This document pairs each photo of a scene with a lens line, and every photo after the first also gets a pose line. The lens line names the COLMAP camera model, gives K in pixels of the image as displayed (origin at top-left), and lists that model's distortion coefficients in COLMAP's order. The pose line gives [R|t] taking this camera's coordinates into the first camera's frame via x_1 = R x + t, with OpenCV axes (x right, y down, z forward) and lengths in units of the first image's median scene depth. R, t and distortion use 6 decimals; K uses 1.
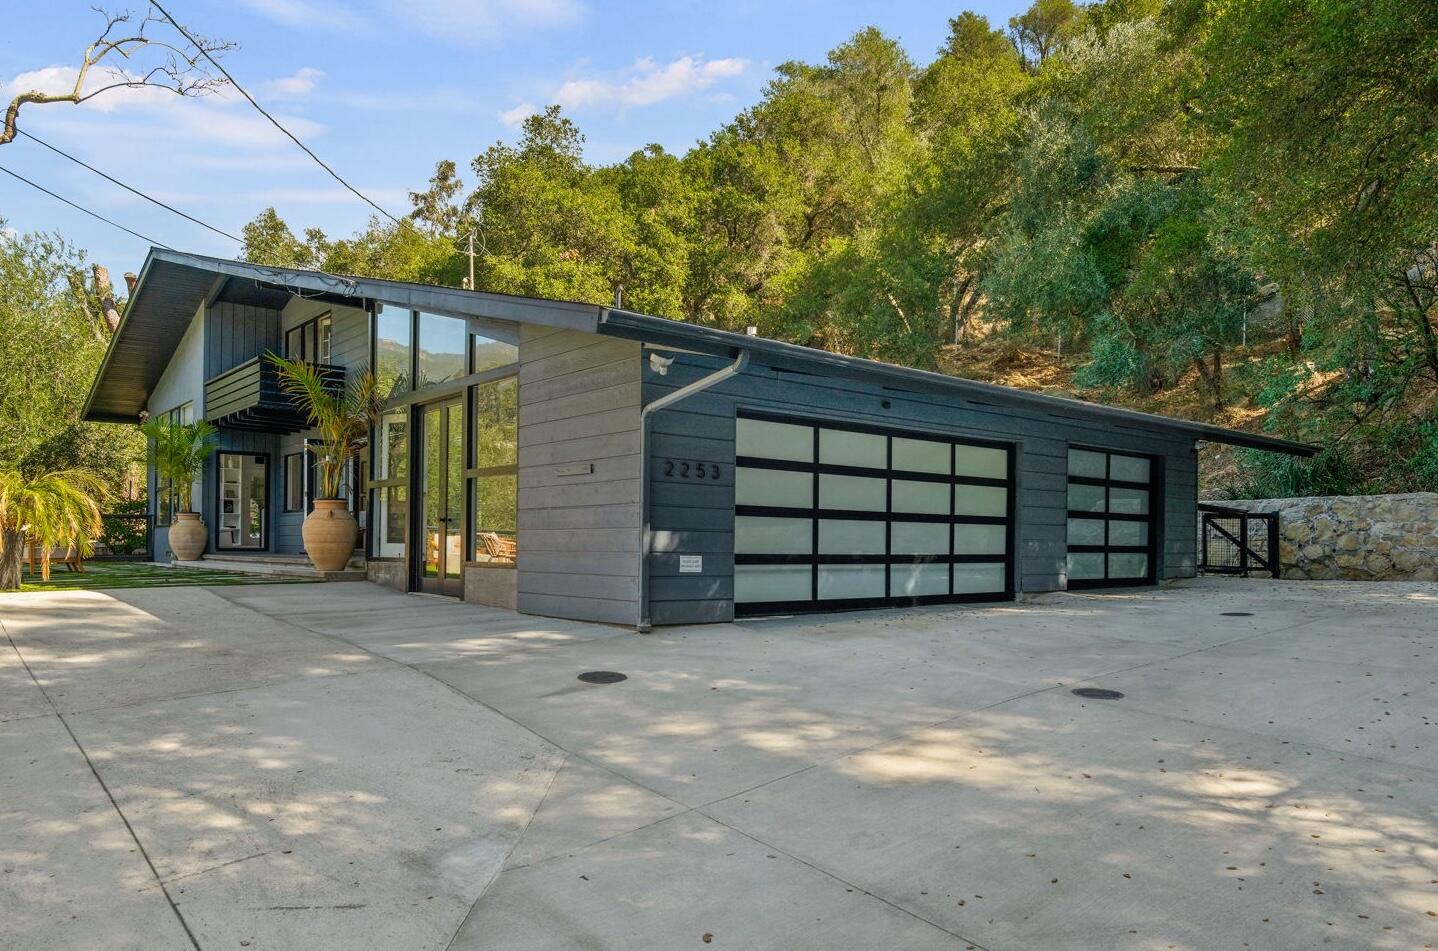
lens RADIAL K [[900.1, 0, 715.9], [0, 900.1, 548.3], [0, 0, 1]] dist [0.001184, -0.010558]
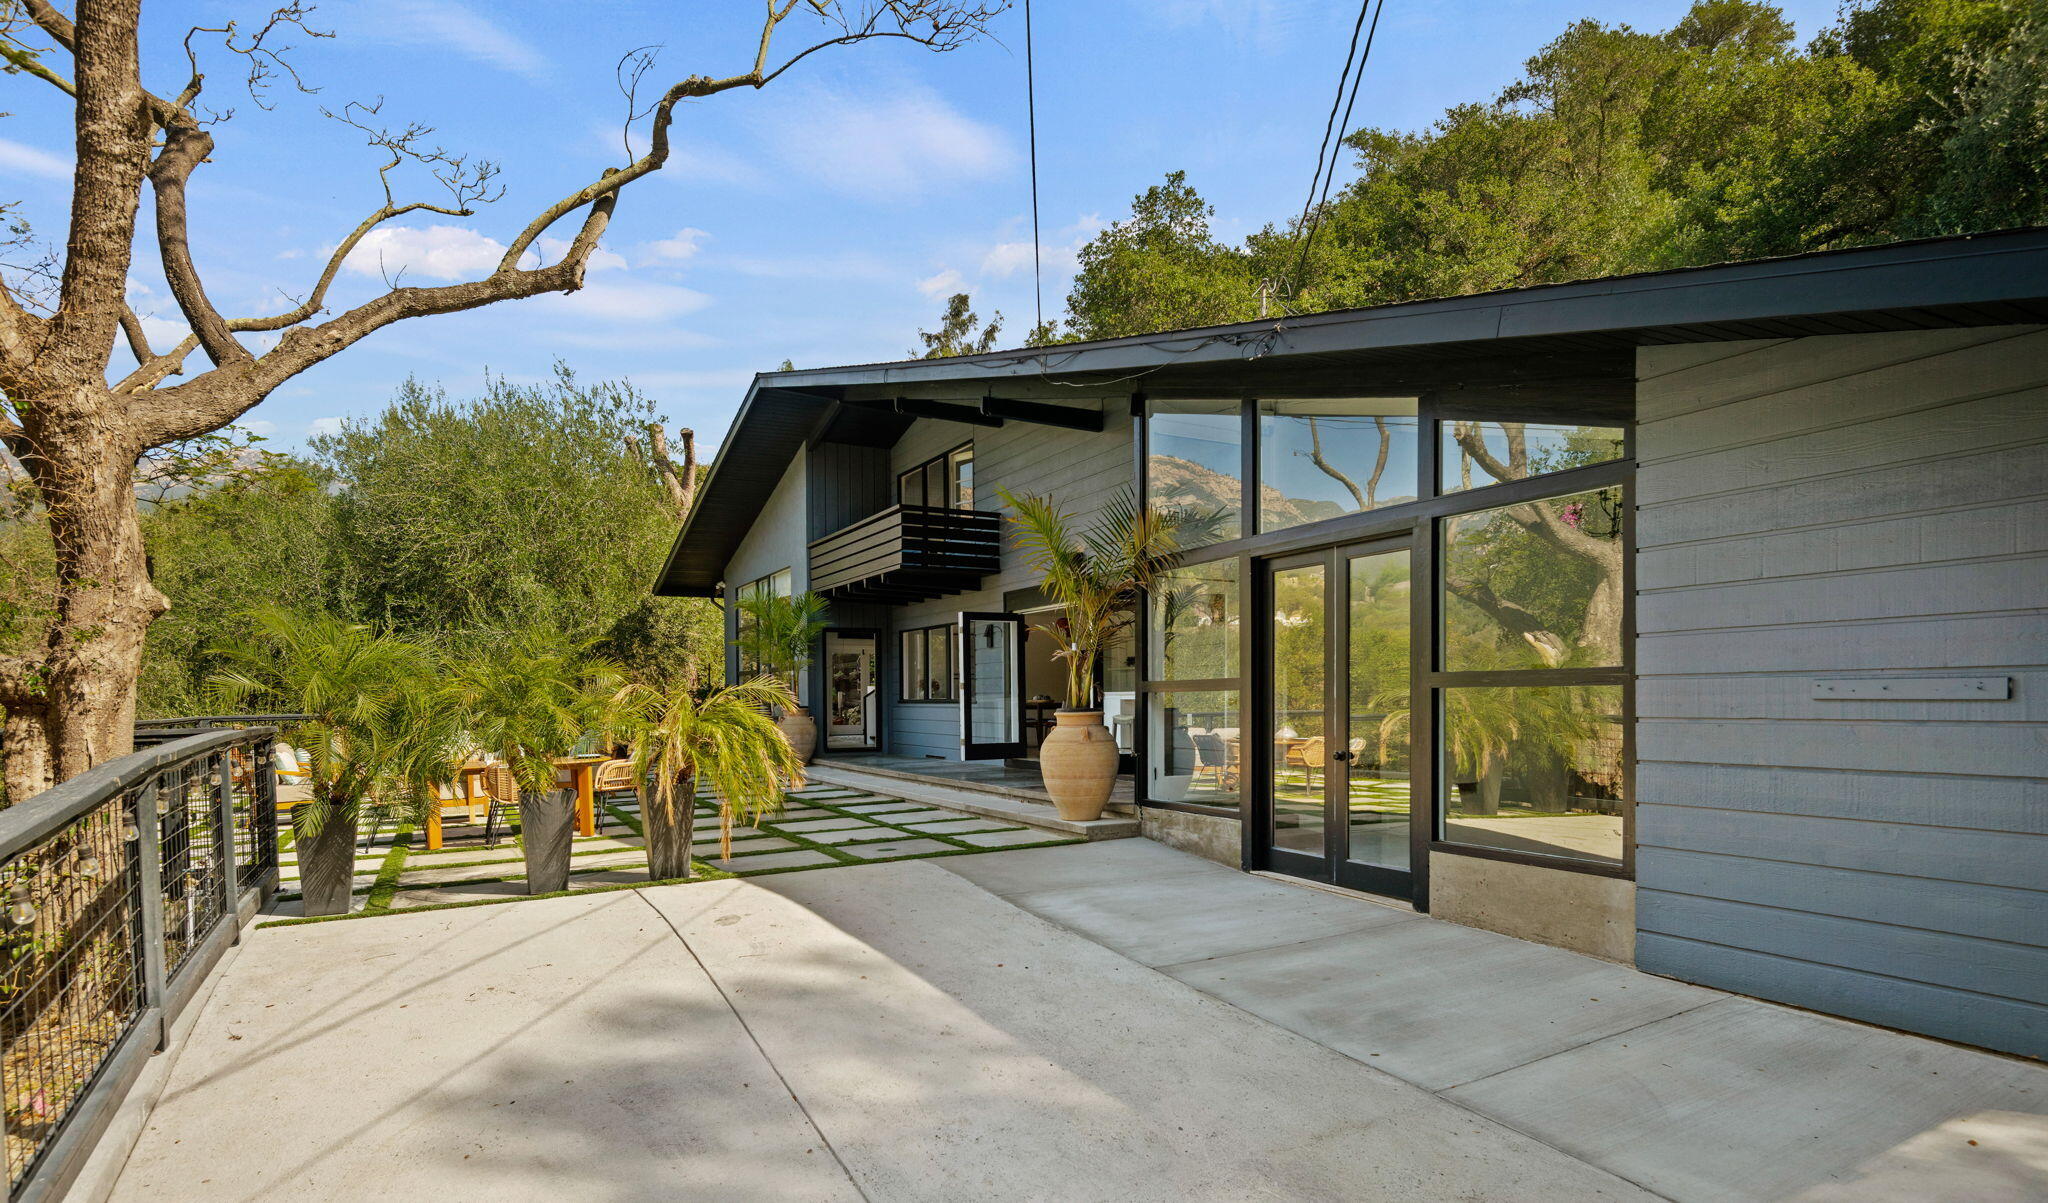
lens RADIAL K [[969.5, 0, 1021.1], [0, 969.5, 721.6], [0, 0, 1]] dist [-0.006526, -0.000127]
pose [[0.976926, -0.012788, -0.213197, -0.164672], [0.016493, 0.999742, 0.015609, -0.029616], [0.212943, -0.018765, 0.976884, 0.157622]]
